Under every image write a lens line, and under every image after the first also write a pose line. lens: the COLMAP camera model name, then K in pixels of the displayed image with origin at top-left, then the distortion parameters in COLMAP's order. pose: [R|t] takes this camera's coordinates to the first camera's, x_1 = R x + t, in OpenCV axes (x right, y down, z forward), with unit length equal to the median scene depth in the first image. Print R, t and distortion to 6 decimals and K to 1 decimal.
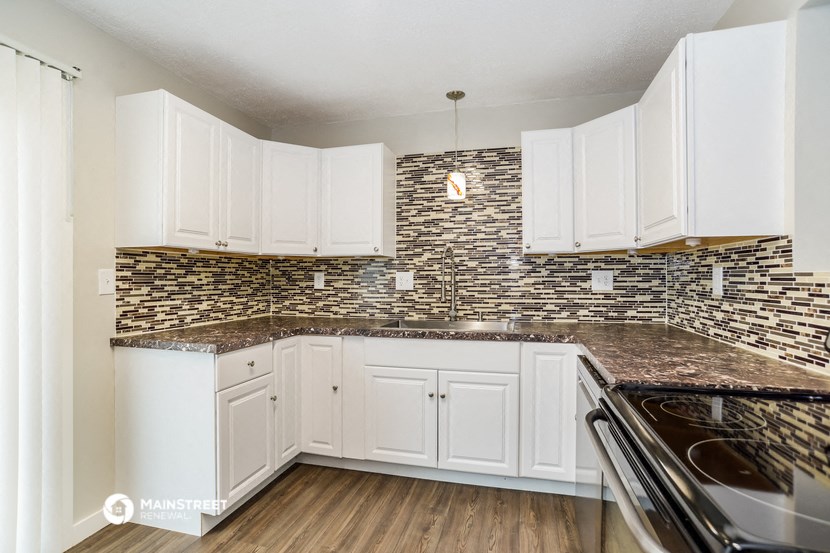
lens RADIAL K [[421.0, 0, 414.2], [0, 421.0, 279.2], [0, 0, 1]] dist [-0.002642, 0.000080]
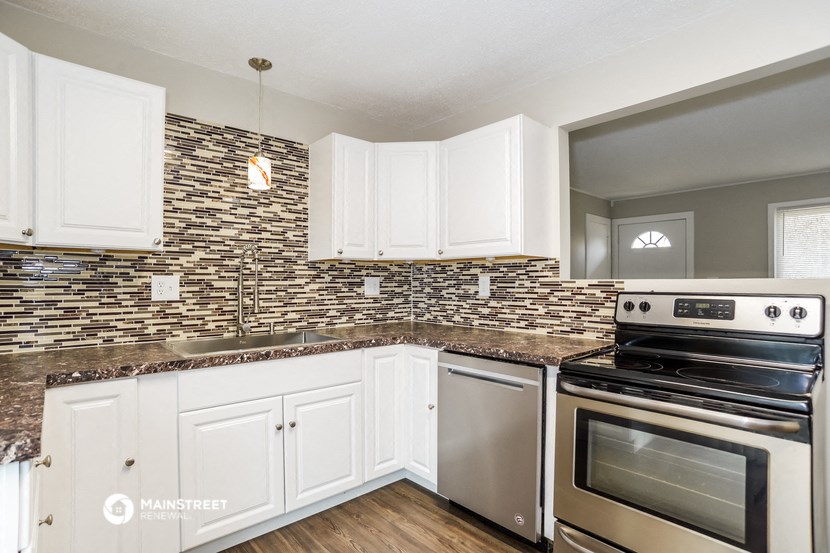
lens RADIAL K [[432.5, 0, 414.5], [0, 432.5, 283.1], [0, 0, 1]] dist [-0.027481, 0.000364]
pose [[0.564121, 0.000438, 0.825692, -0.416093], [0.002127, 0.999996, -0.001983, -0.002278], [-0.825689, 0.002875, 0.564118, 0.258937]]
